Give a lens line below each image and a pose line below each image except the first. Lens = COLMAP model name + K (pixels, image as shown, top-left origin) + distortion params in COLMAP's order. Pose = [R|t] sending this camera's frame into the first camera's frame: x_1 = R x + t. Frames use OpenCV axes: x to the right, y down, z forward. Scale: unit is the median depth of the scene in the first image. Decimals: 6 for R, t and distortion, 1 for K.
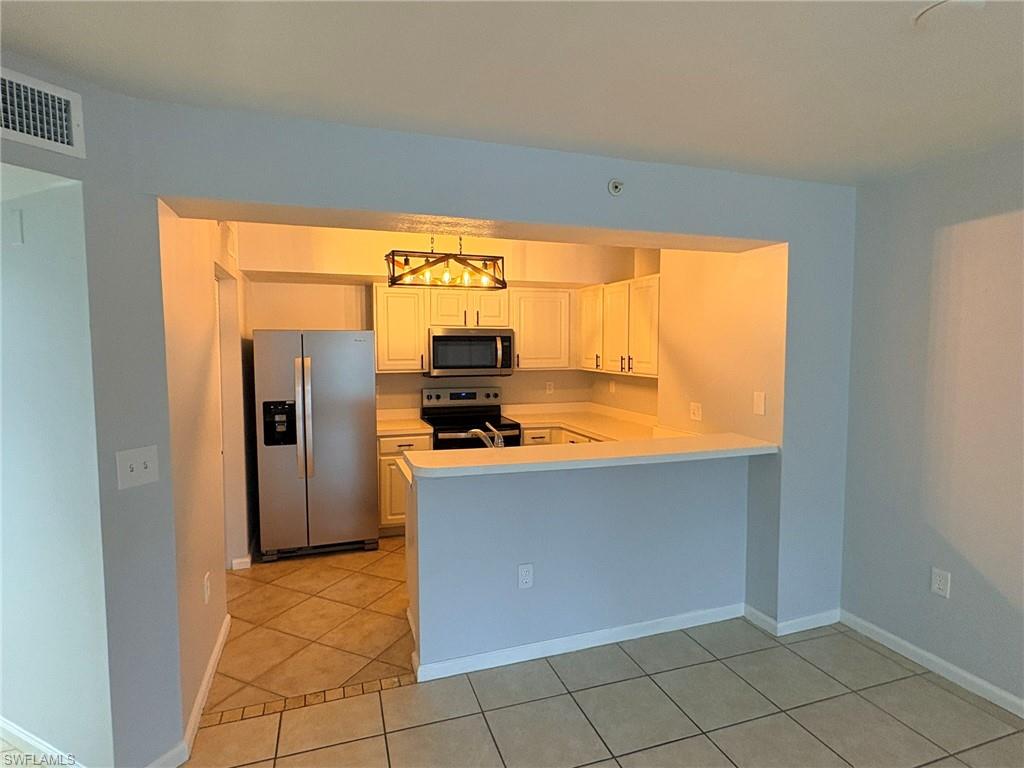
lens RADIAL K [[548.3, 0, 514.7], [0, 548.3, 387.0], [0, 0, 1]] dist [-0.003708, 0.001375]
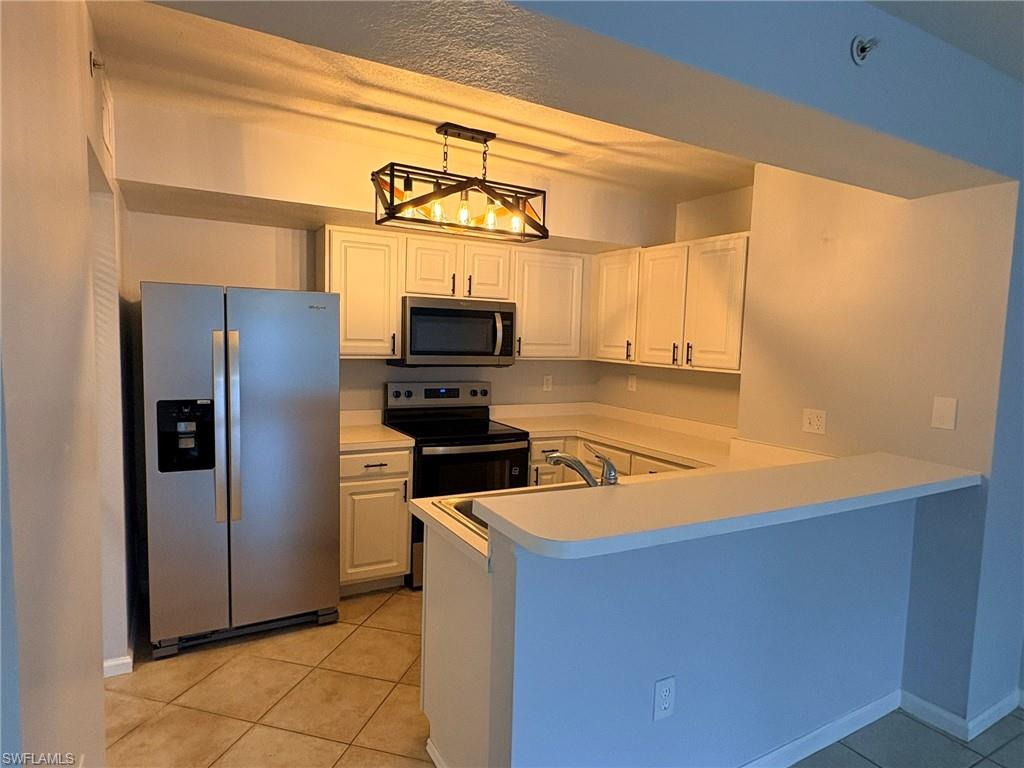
lens RADIAL K [[591.5, 0, 513.9], [0, 591.5, 392.0], [0, 0, 1]] dist [-0.000404, 0.001201]
pose [[0.983044, 0.013356, 0.182885, -0.179496], [-0.017092, 0.999676, 0.018863, -0.001753], [-0.182574, -0.021669, 0.982953, 0.265667]]
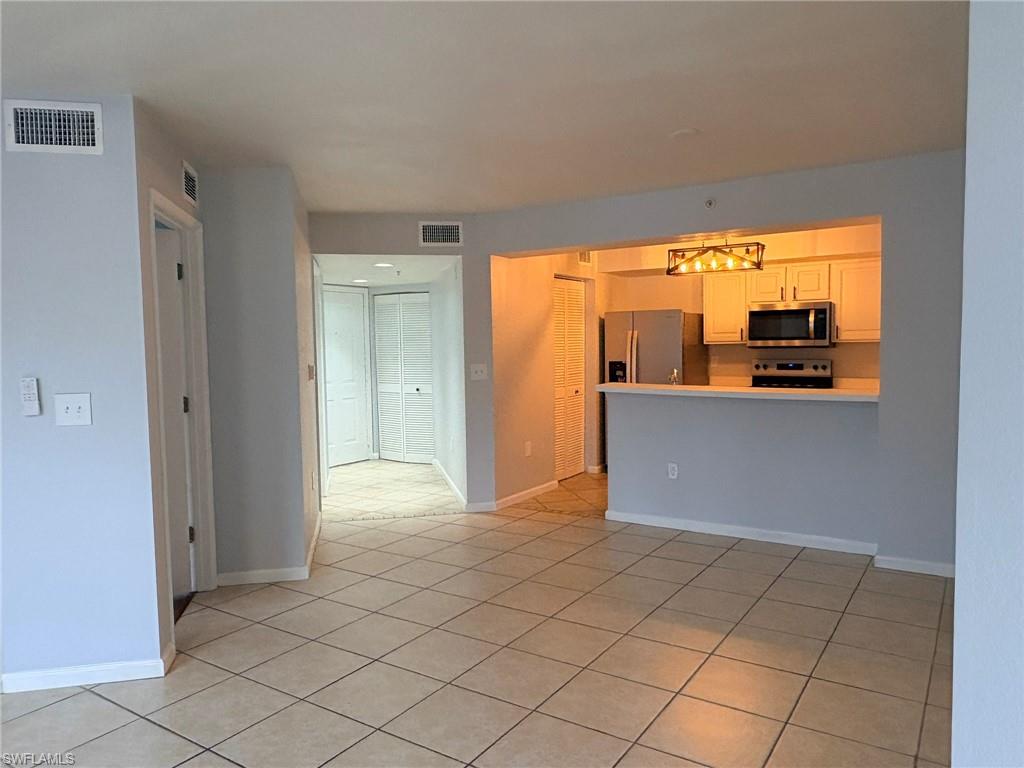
lens RADIAL K [[726.4, 0, 508.5], [0, 726.4, 387.1], [0, 0, 1]] dist [0.004219, 0.002382]
pose [[0.609534, 0.040688, -0.791715, 0.865498], [-0.046182, 0.998808, 0.015776, 0.073639], [0.791414, 0.026947, 0.610687, -0.370574]]
